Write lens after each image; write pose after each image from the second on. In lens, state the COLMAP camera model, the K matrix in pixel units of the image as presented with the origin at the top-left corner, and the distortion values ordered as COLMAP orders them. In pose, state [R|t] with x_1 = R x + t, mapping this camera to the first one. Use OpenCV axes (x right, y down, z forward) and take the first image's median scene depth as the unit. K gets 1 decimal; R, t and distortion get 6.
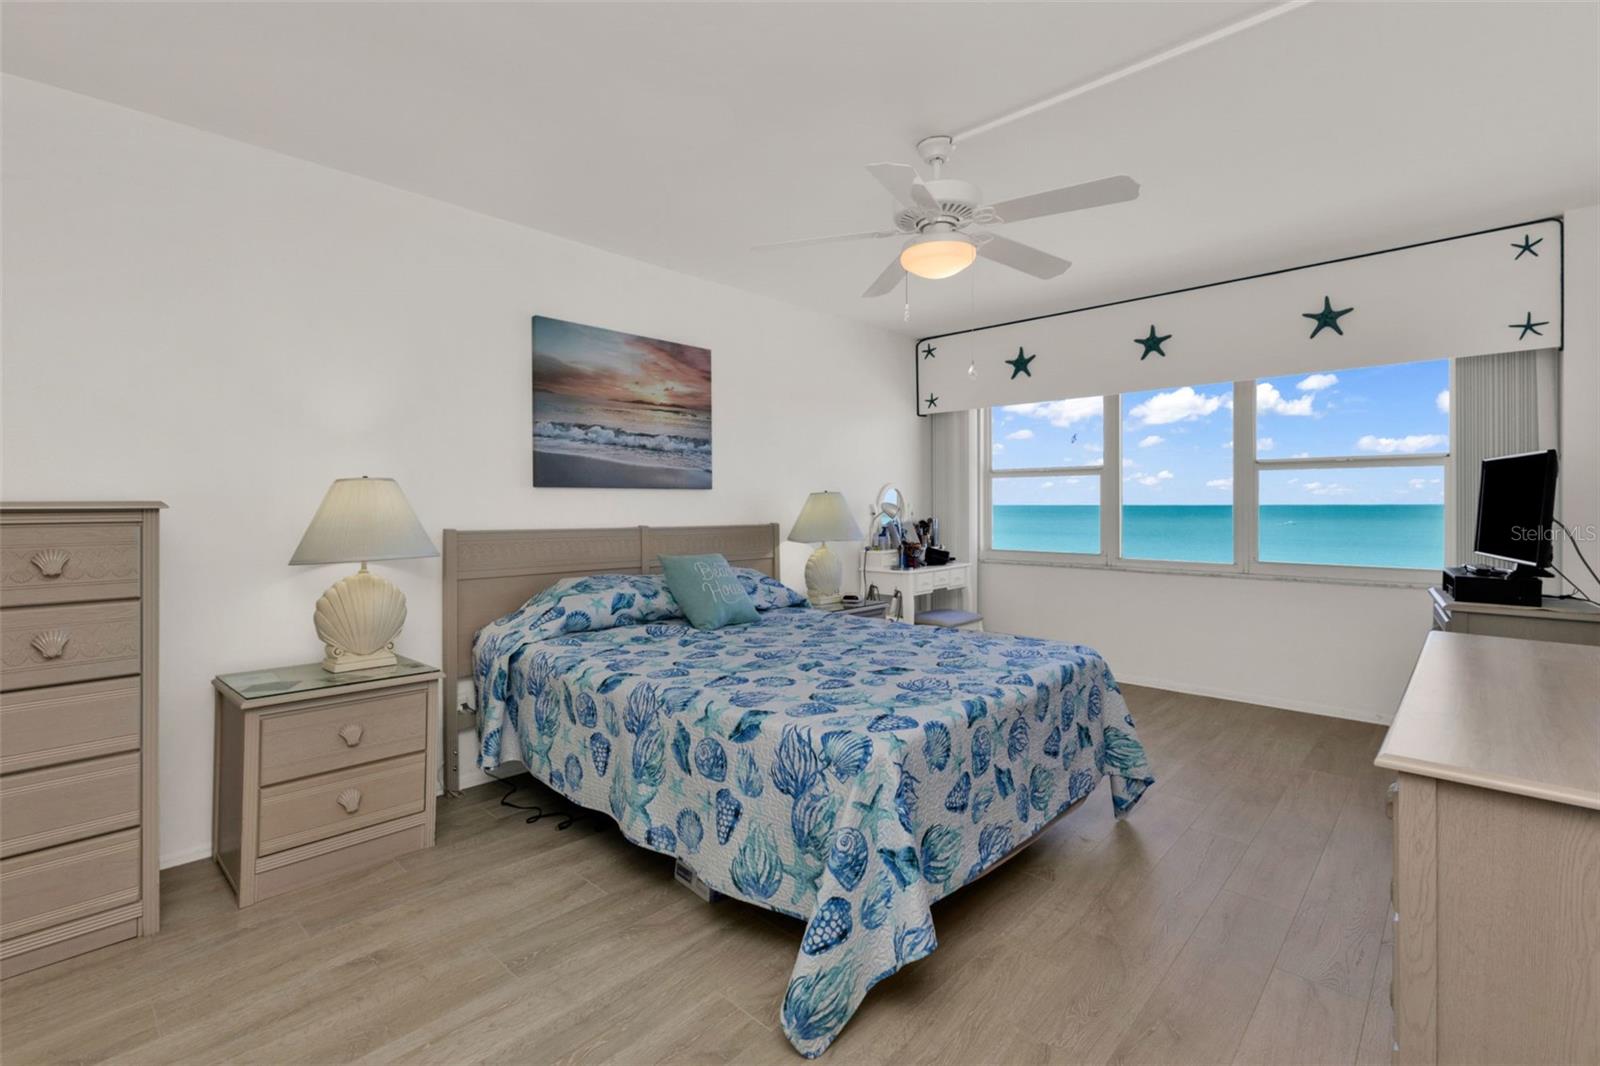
lens RADIAL K [[707.0, 0, 800.9], [0, 707.0, 512.0], [0, 0, 1]] dist [0.013782, -0.004260]
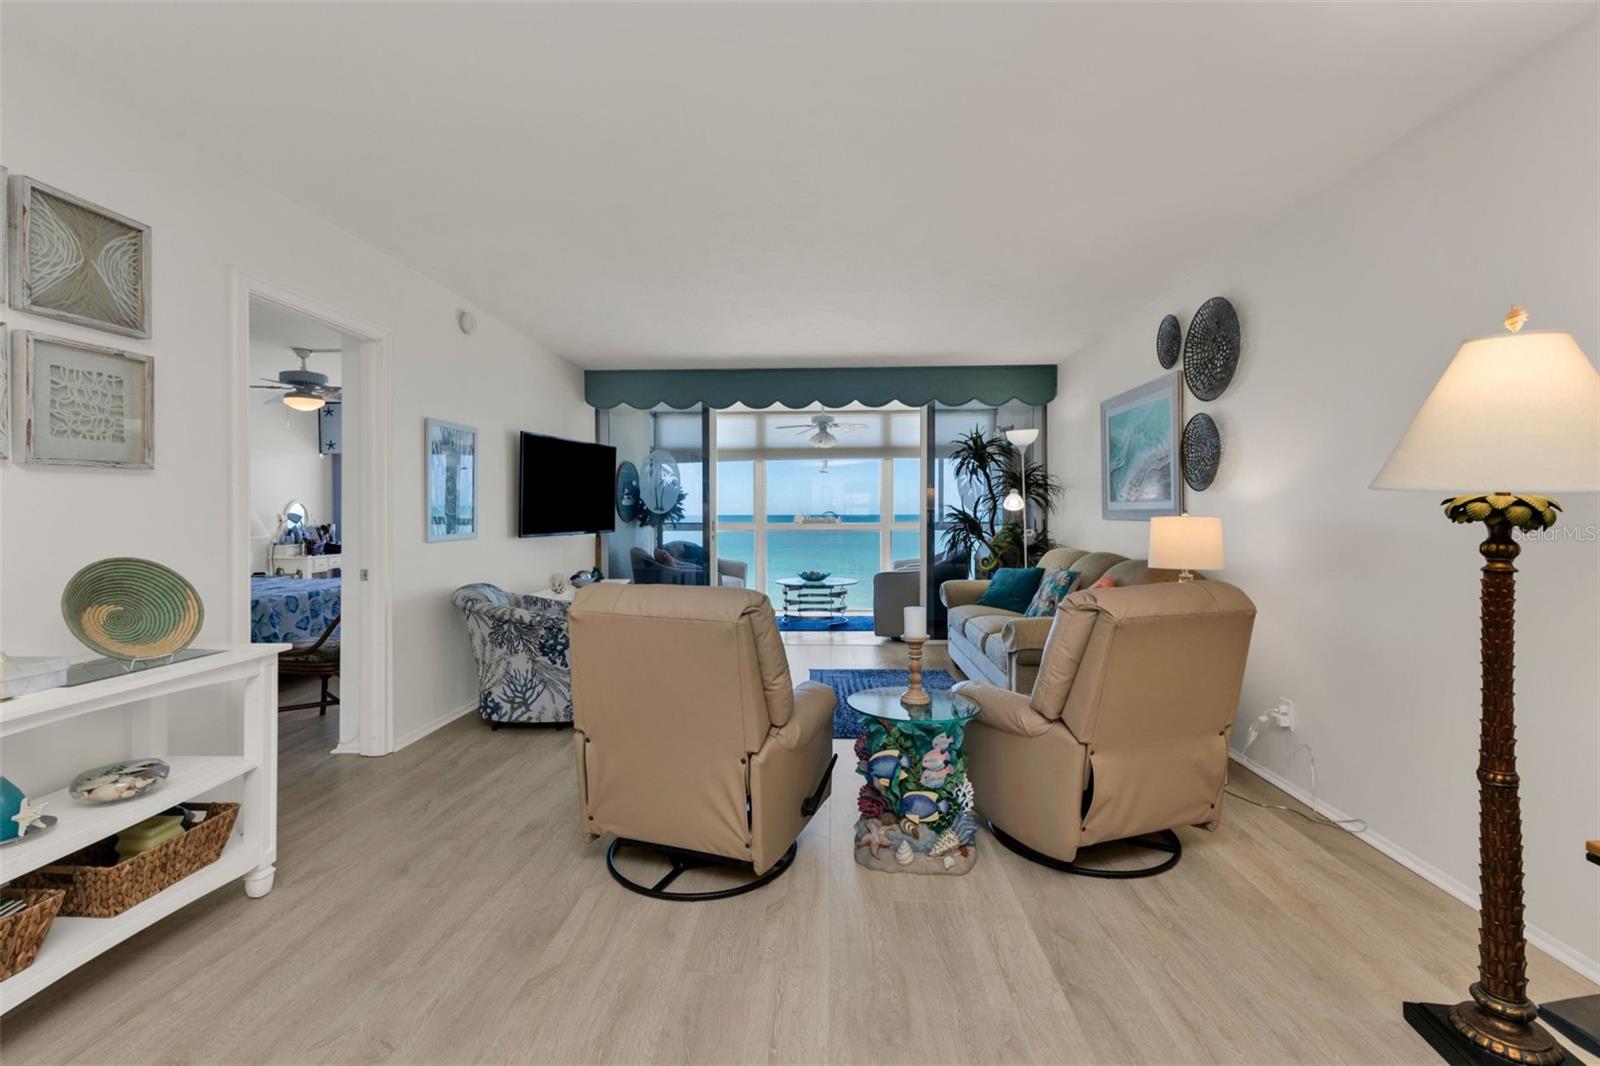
lens RADIAL K [[707.0, 0, 800.9], [0, 707.0, 512.0], [0, 0, 1]] dist [0.013782, -0.004260]
pose [[0.764034, 0.003831, 0.645164, -0.040834], [0.005736, 0.999903, -0.012730, 0.014726], [-0.645150, 0.013427, 0.763938, -1.272284]]
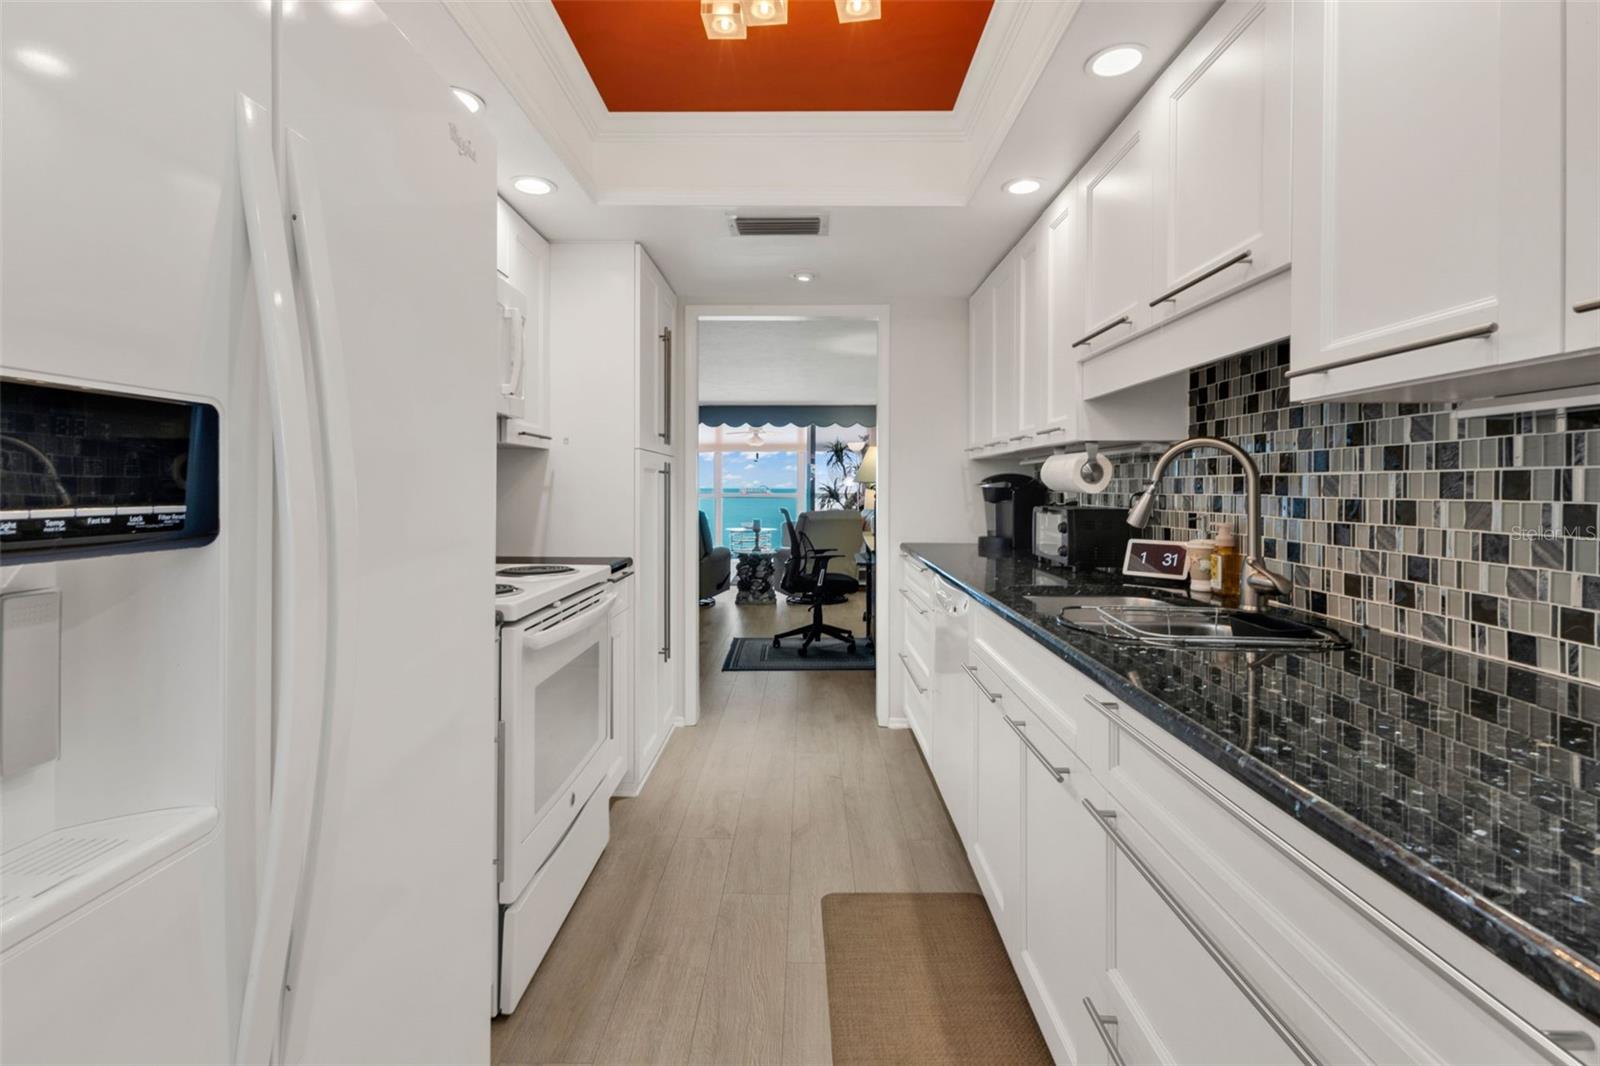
lens RADIAL K [[719.2, 0, 802.6], [0, 719.2, 535.8], [0, 0, 1]] dist [0.011194, -0.000639]
pose [[0.740216, -0.038675, 0.671256, -0.876648], [0.001122, 0.998414, 0.056287, 0.032332], [-0.672368, -0.040911, 0.739085, -2.551375]]
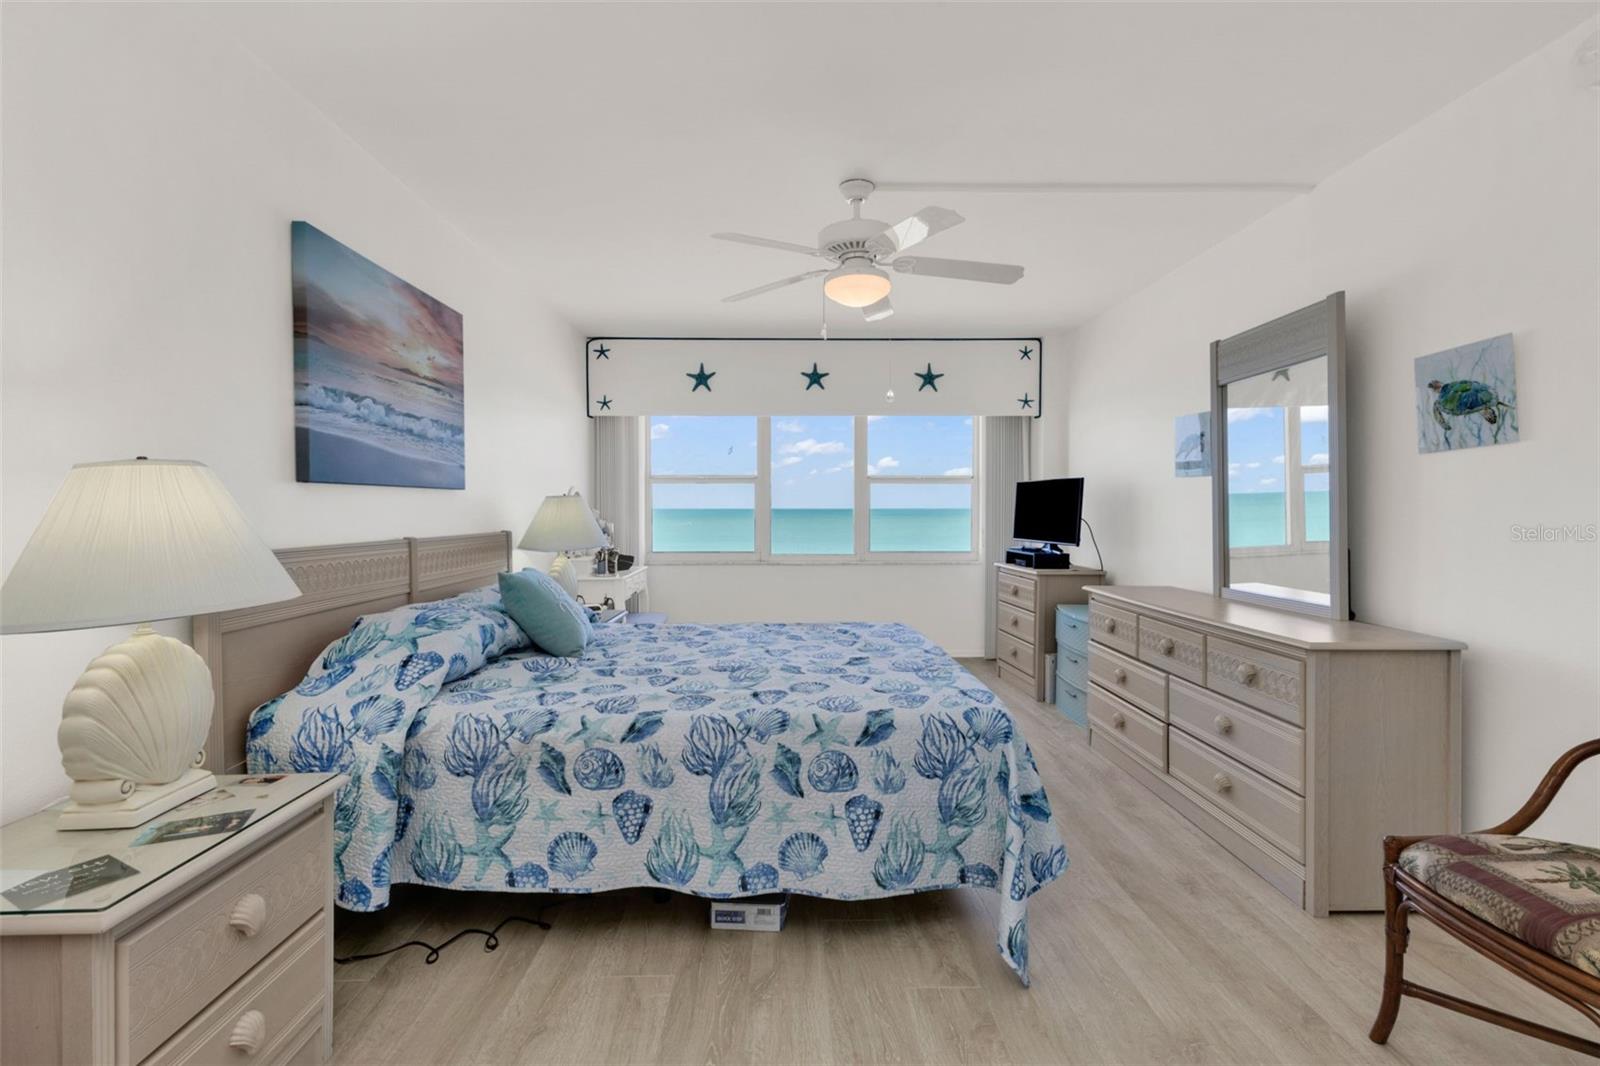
lens RADIAL K [[691.2, 0, 795.7], [0, 691.2, 524.0], [0, 0, 1]] dist [0.007806, -0.000337]
pose [[0.722991, -0.014733, 0.690700, -0.462619], [0.006791, 0.999876, 0.014220, -0.002266], [-0.690824, -0.005590, 0.723001, 0.200655]]
